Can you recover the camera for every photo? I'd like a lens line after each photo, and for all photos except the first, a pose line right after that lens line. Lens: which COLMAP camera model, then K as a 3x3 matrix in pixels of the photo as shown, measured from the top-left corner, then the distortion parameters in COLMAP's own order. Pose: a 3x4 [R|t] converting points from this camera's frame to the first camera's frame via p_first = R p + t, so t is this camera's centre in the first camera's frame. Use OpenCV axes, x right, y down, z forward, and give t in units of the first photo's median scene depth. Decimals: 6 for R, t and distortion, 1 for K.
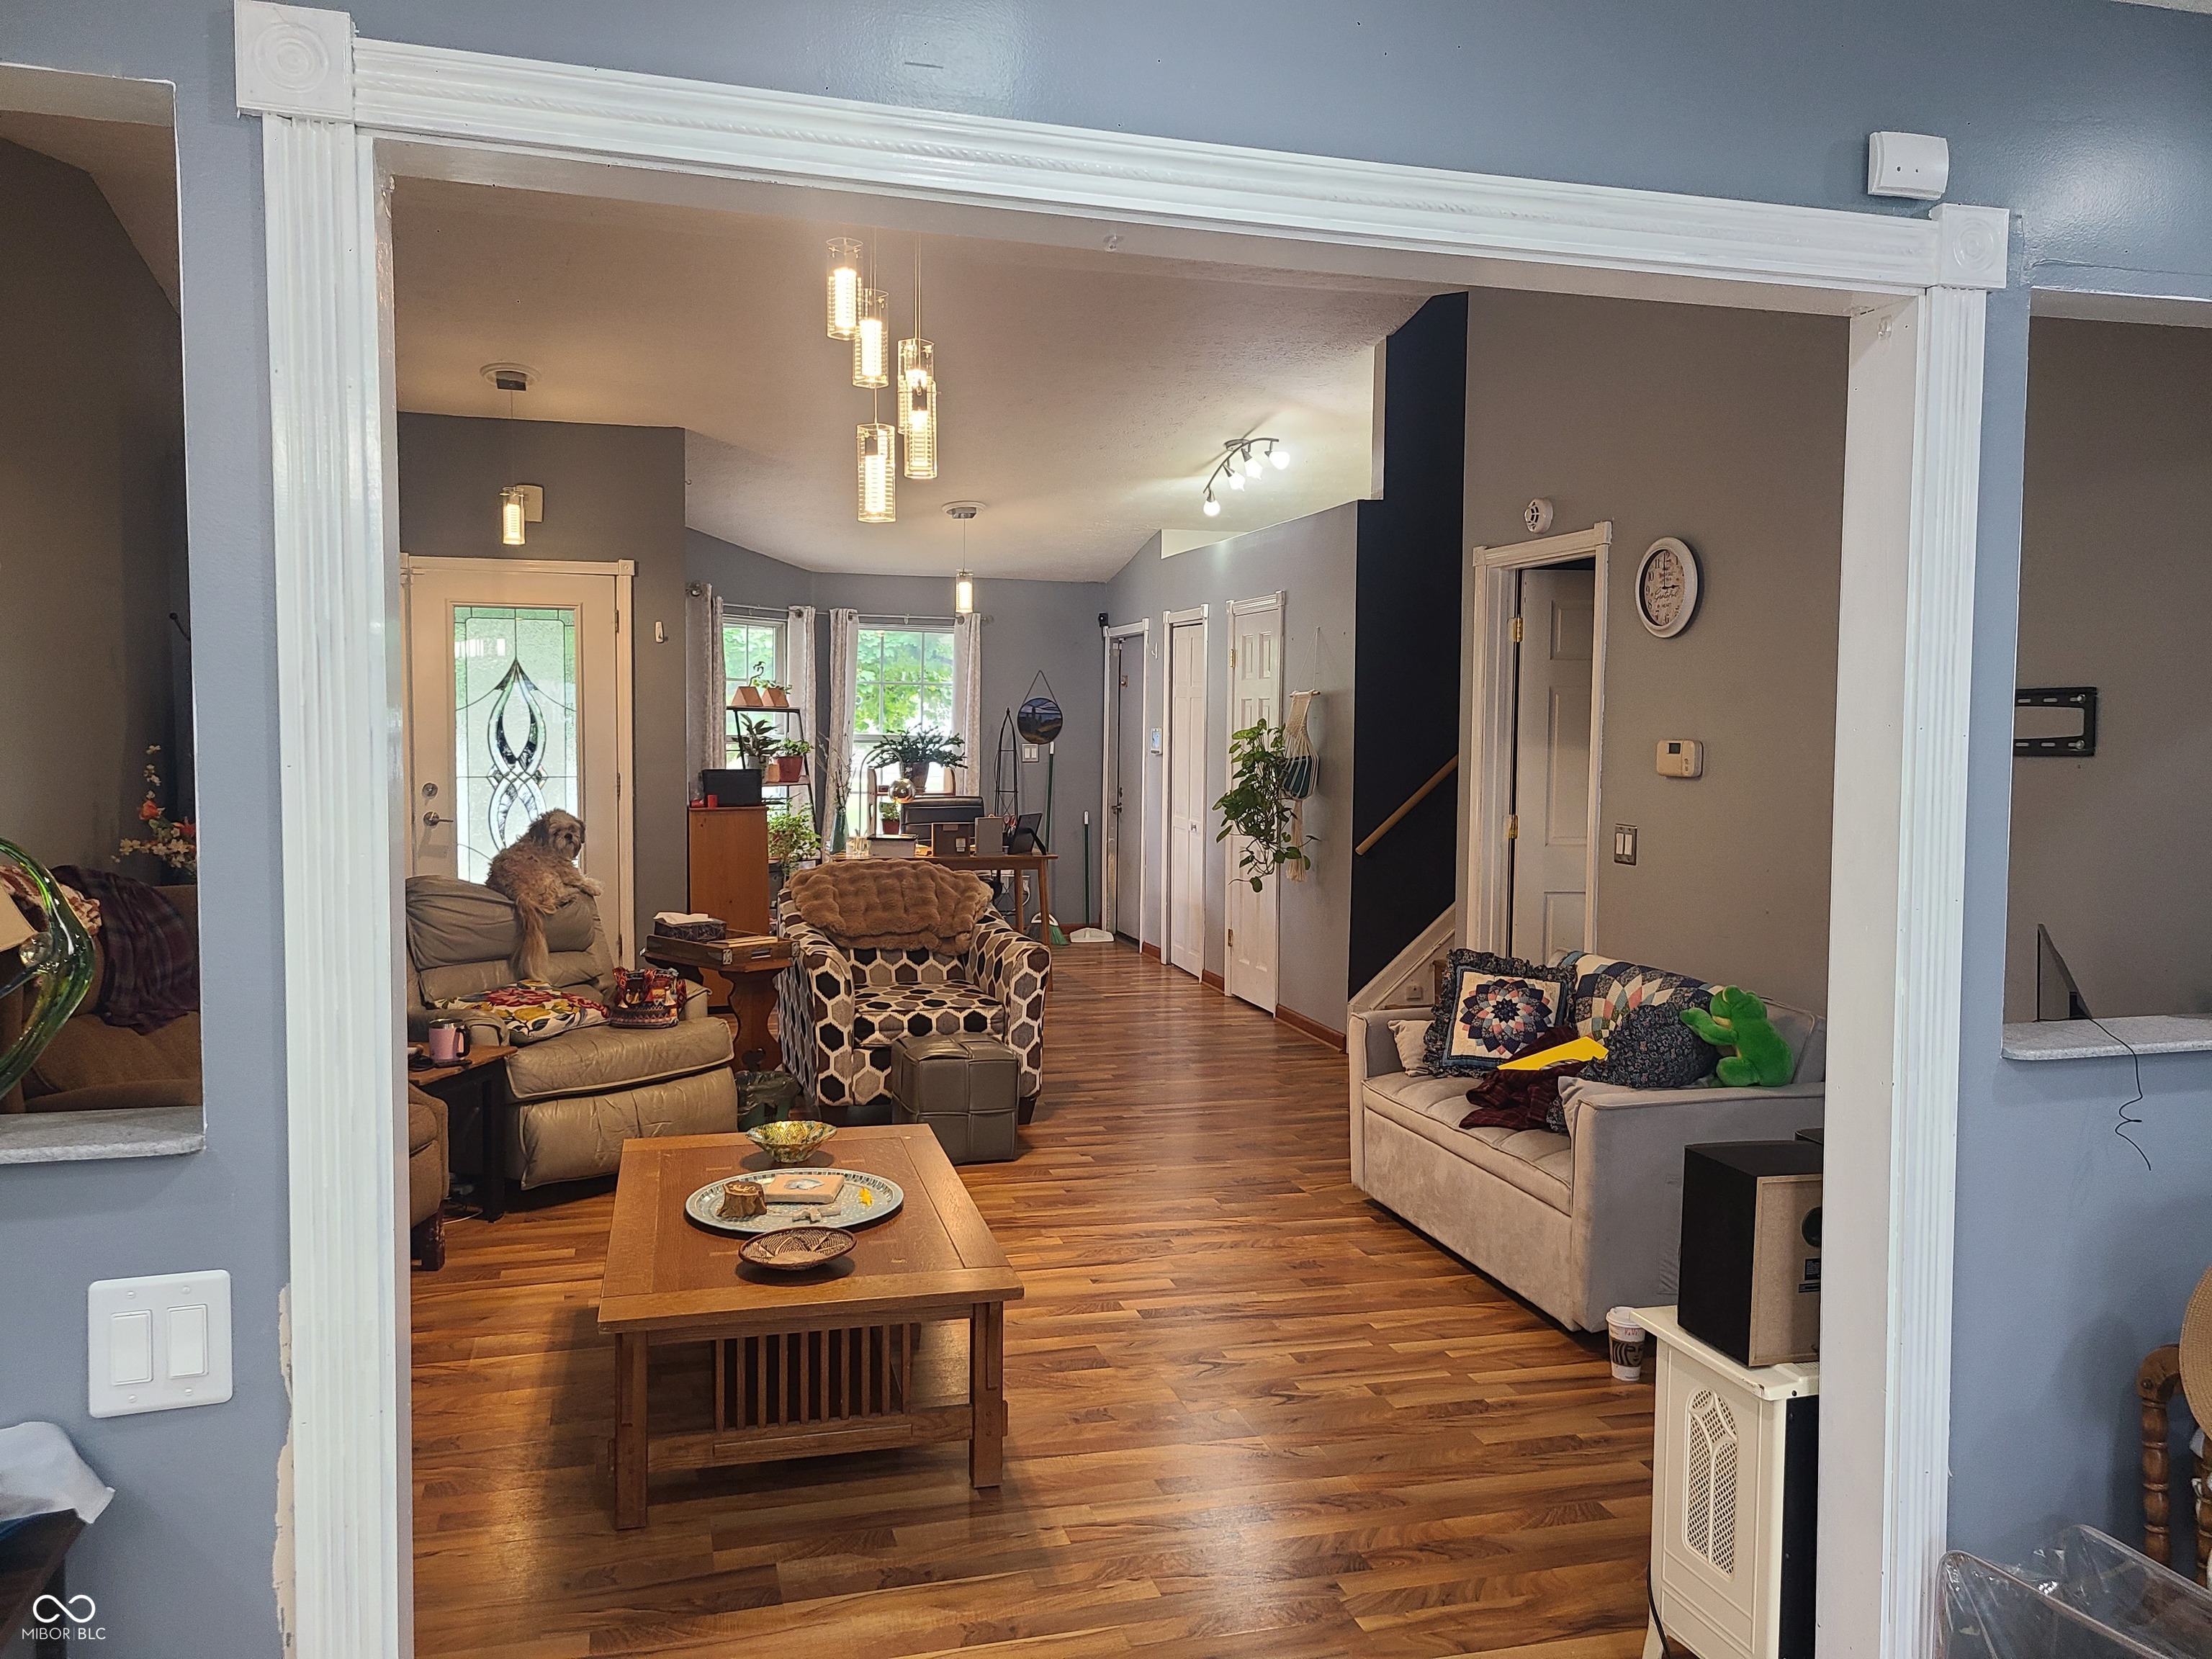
lens RADIAL K [[1650.5, 0, 1099.3], [0, 1650.5, 827.0], [0, 0, 1]] dist [0.051072, -0.039352]
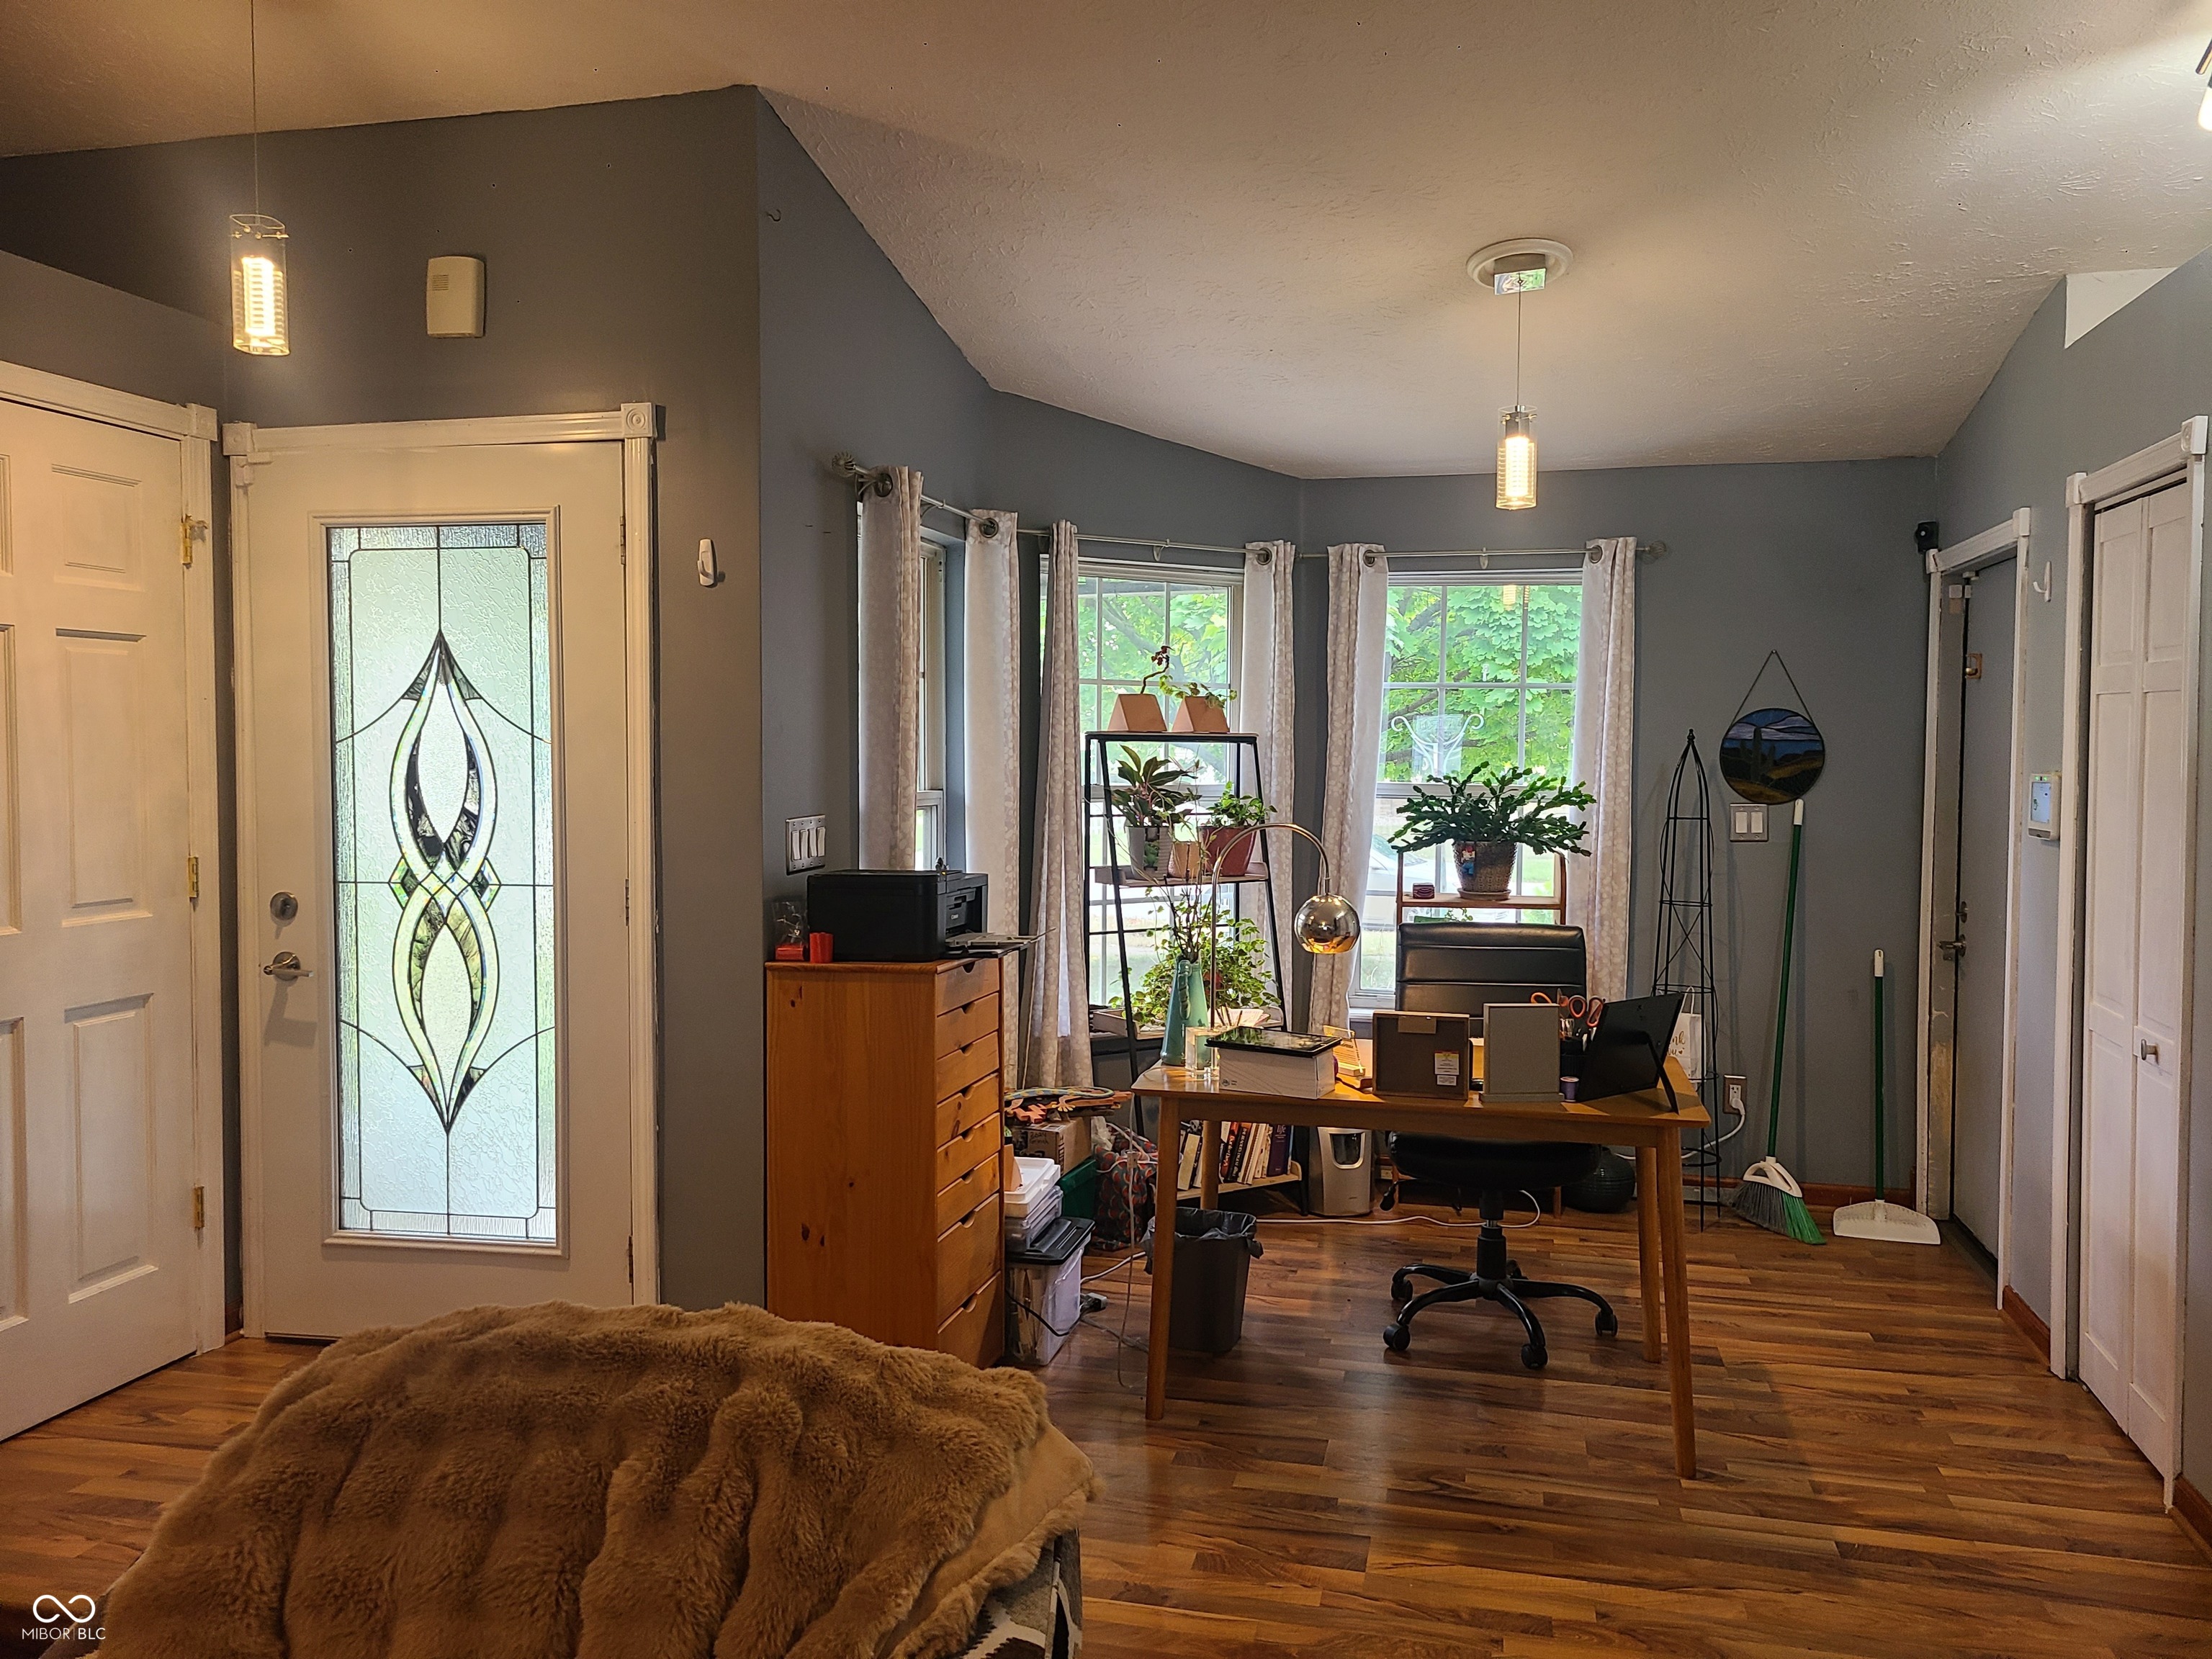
lens RADIAL K [[1650.5, 0, 1100.7], [0, 1650.5, 812.8], [0, 0, 1]] dist [0.051072, -0.039352]
pose [[0.873786, 0.015027, -0.486078, 0.031044], [-0.027690, 0.999438, -0.018879, -0.036131], [0.485521, 0.029956, 0.873711, 0.523995]]
